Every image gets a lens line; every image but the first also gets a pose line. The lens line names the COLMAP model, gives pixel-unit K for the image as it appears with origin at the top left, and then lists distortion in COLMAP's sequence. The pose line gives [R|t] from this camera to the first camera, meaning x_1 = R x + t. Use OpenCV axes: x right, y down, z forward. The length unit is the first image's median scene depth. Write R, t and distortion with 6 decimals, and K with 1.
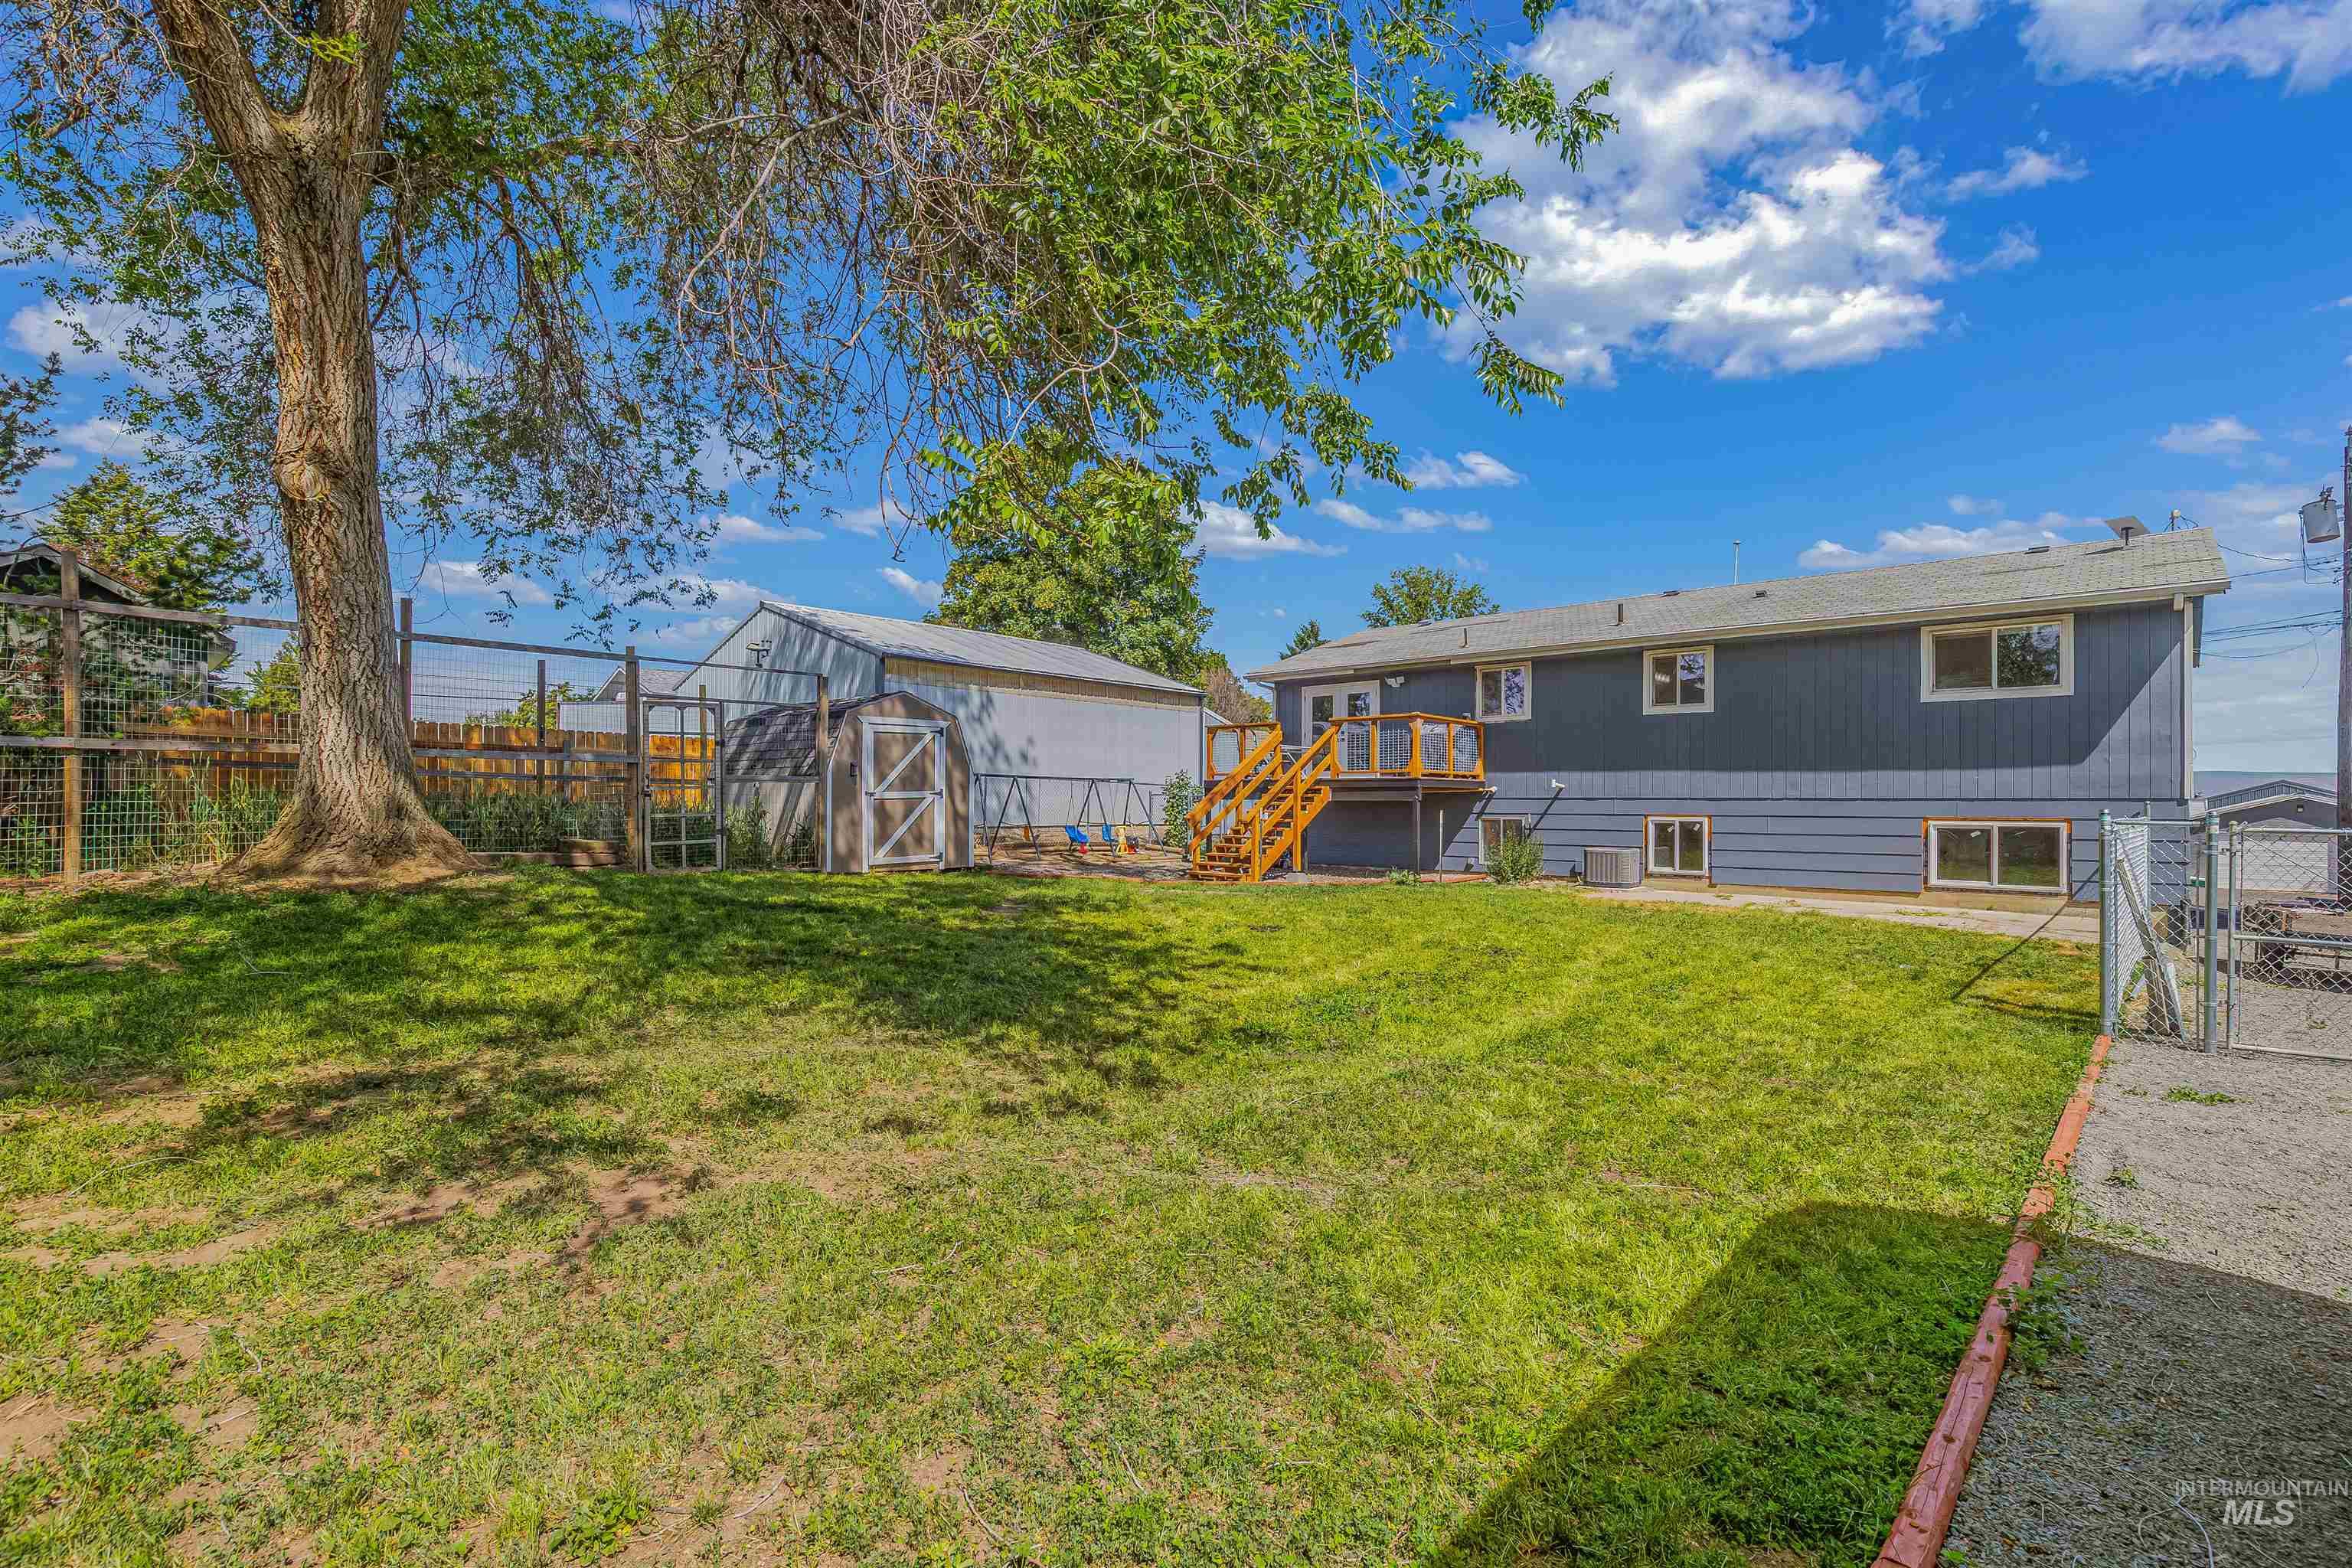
lens RADIAL K [[1076.0, 0, 1180.4], [0, 1076.0, 795.2], [0, 0, 1]] dist [-0.003837, -0.000041]
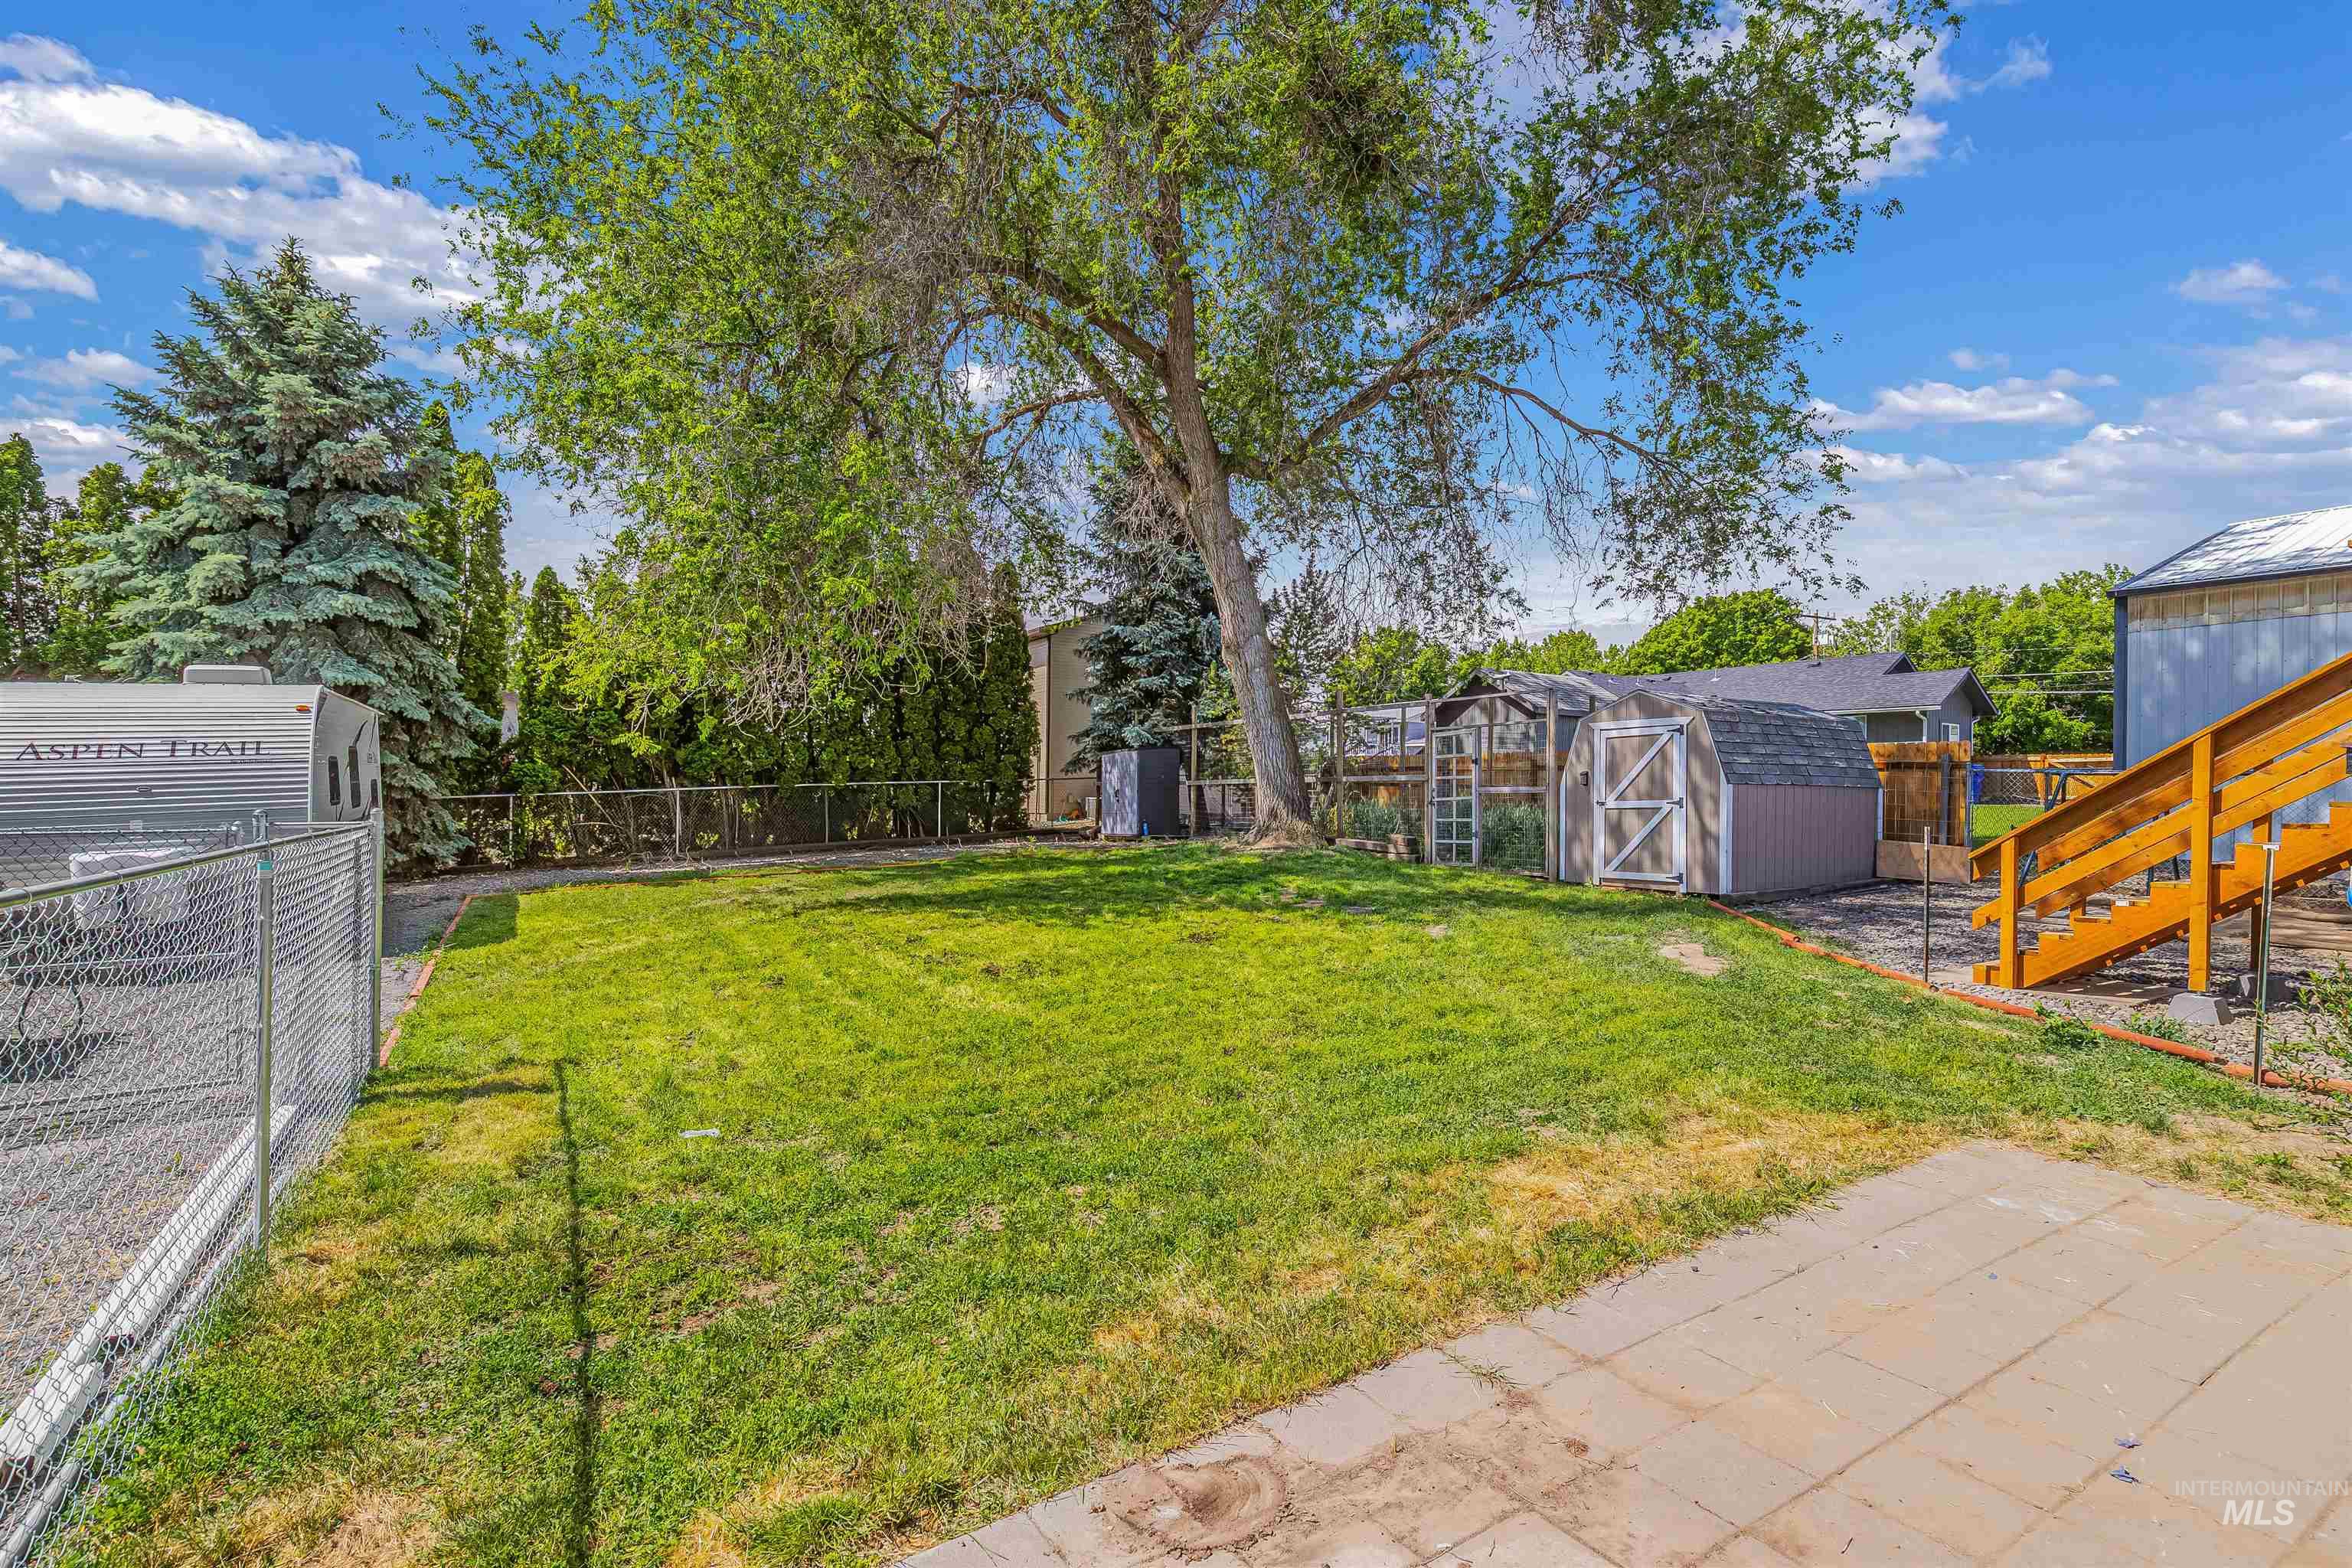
lens RADIAL K [[1076.0, 0, 1180.4], [0, 1076.0, 795.2], [0, 0, 1]] dist [-0.003837, -0.000041]
pose [[-0.281980, -0.008135, -0.959386, 0.604939], [-0.002759, 0.999967, -0.007668, 0.000004], [0.959416, 0.000485, -0.281994, 0.743684]]
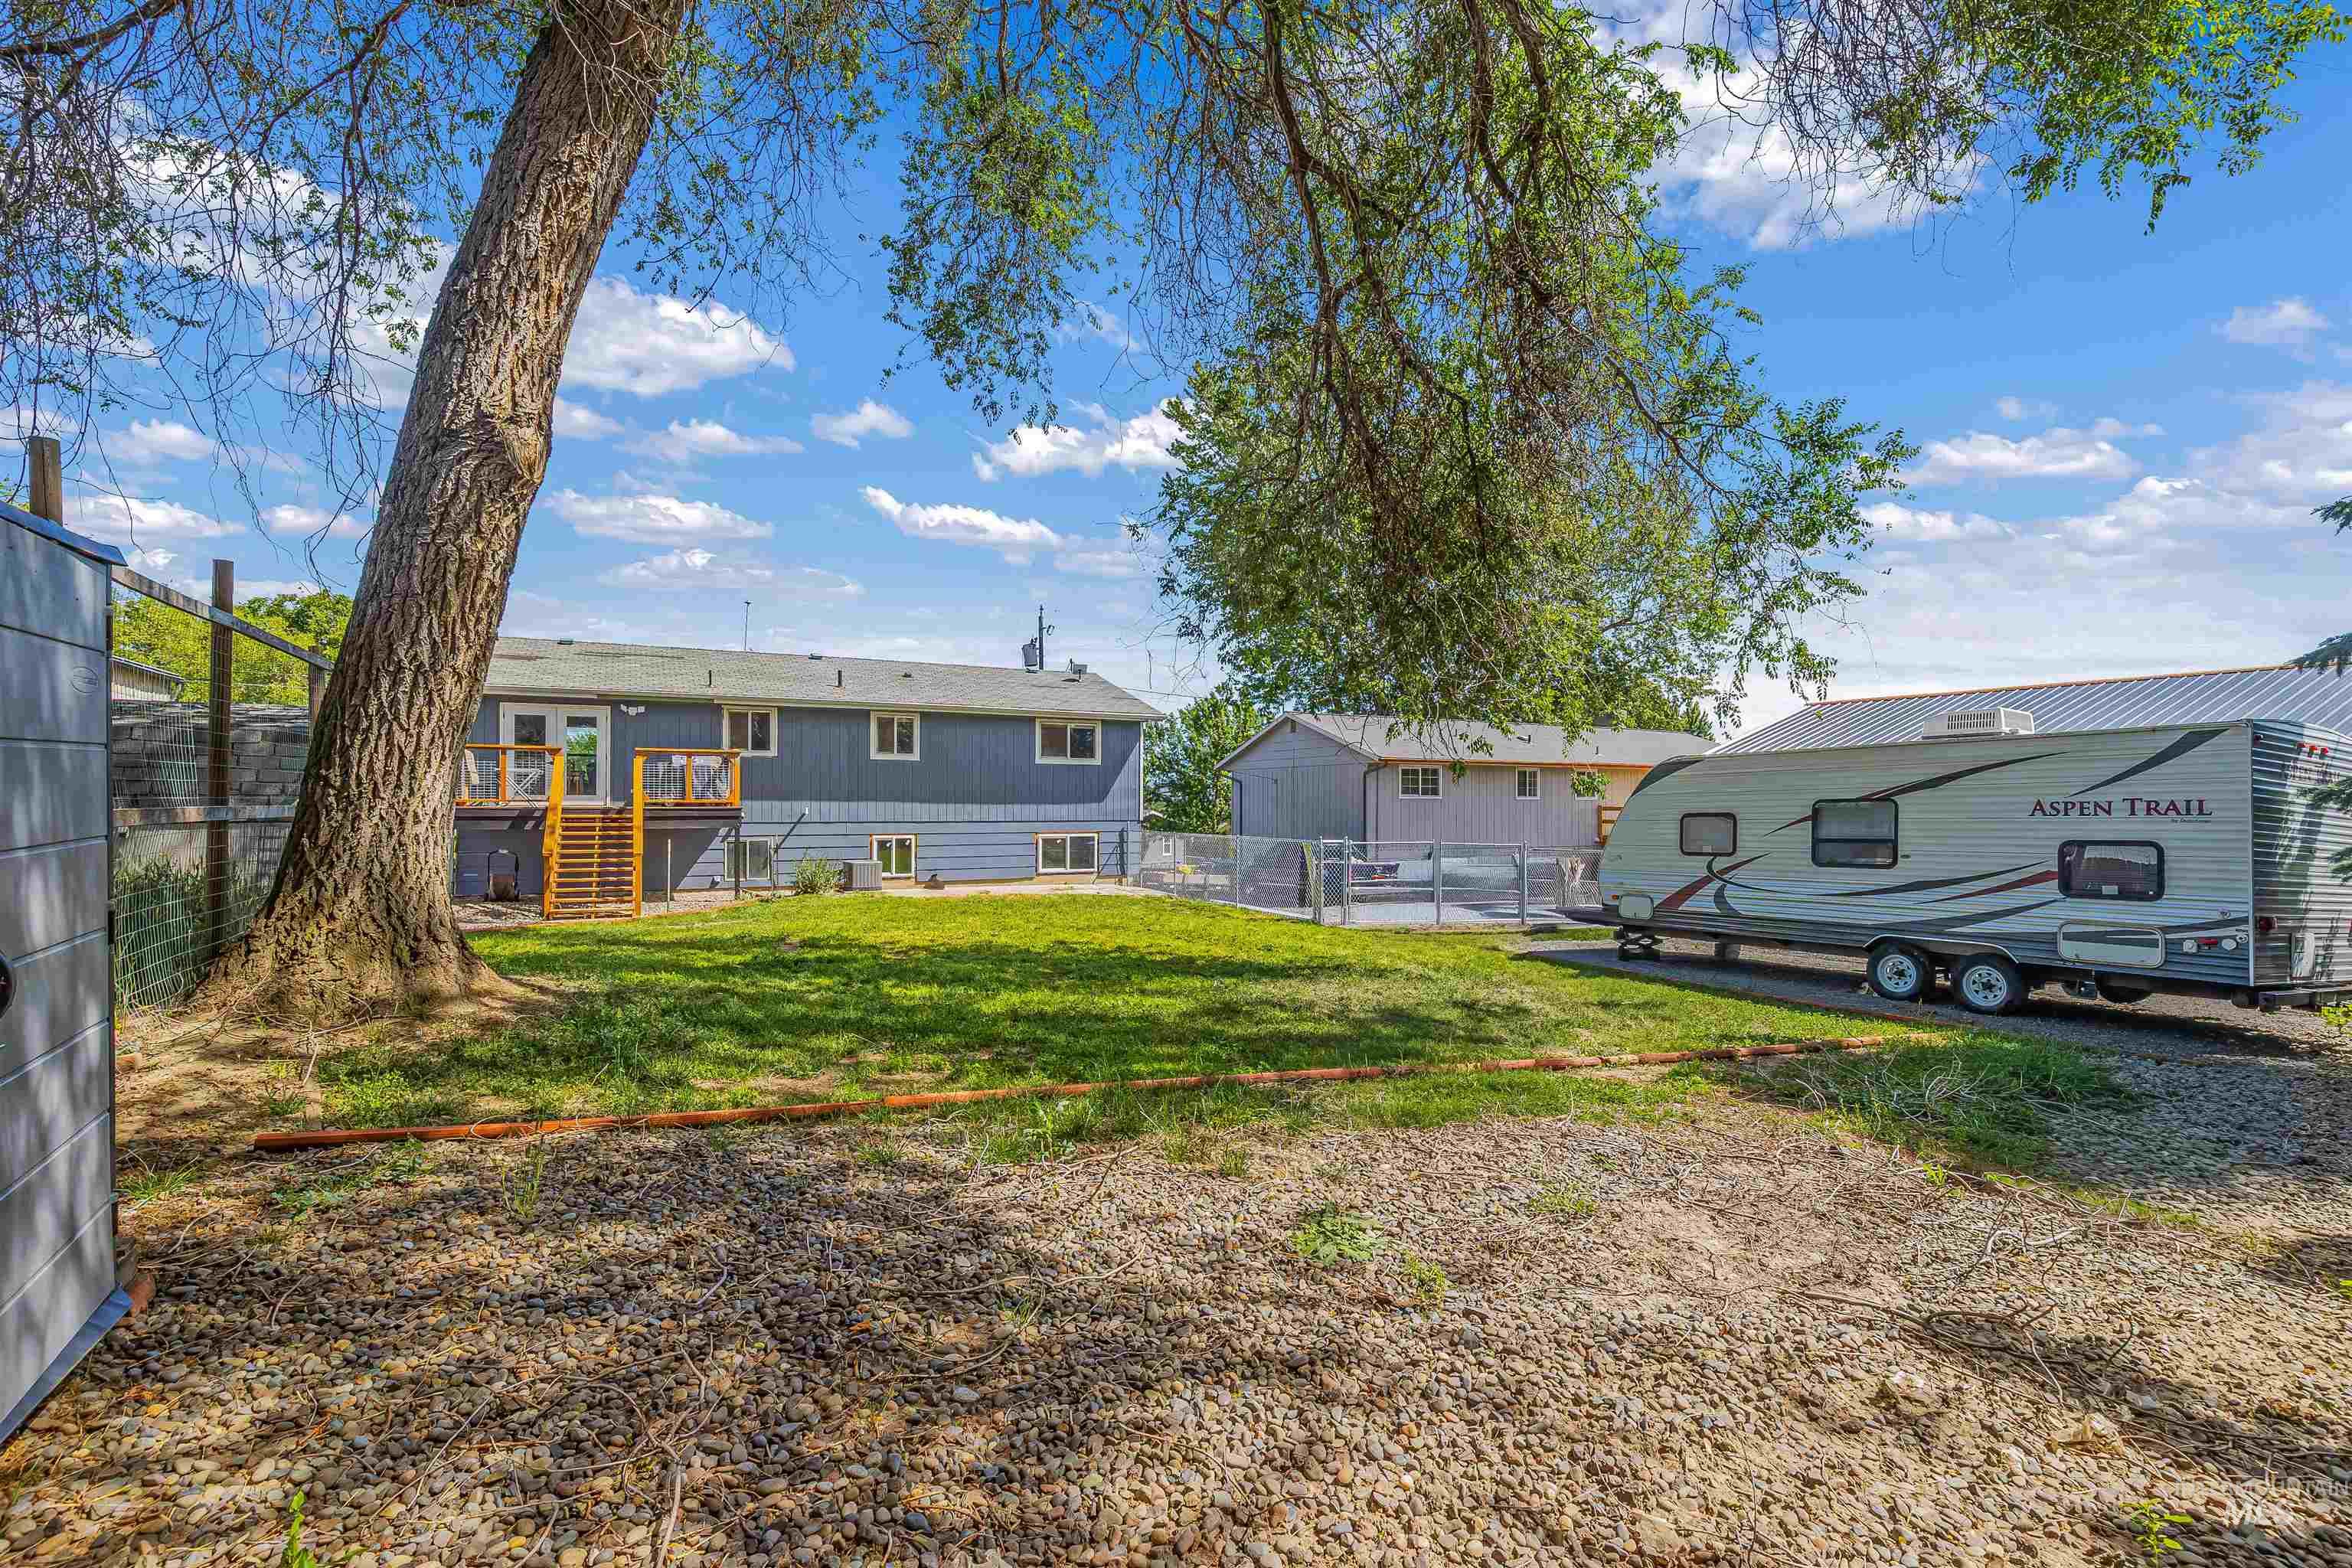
lens RADIAL K [[1065.7, 0, 1186.7], [0, 1065.7, 790.1], [0, 0, 1]] dist [-0.003342, 0.000348]
pose [[0.348475, 0.006896, 0.937293, -0.645674], [-0.008425, 0.999956, -0.004224, -0.032996], [-0.937280, -0.006425, 0.348517, 0.167211]]
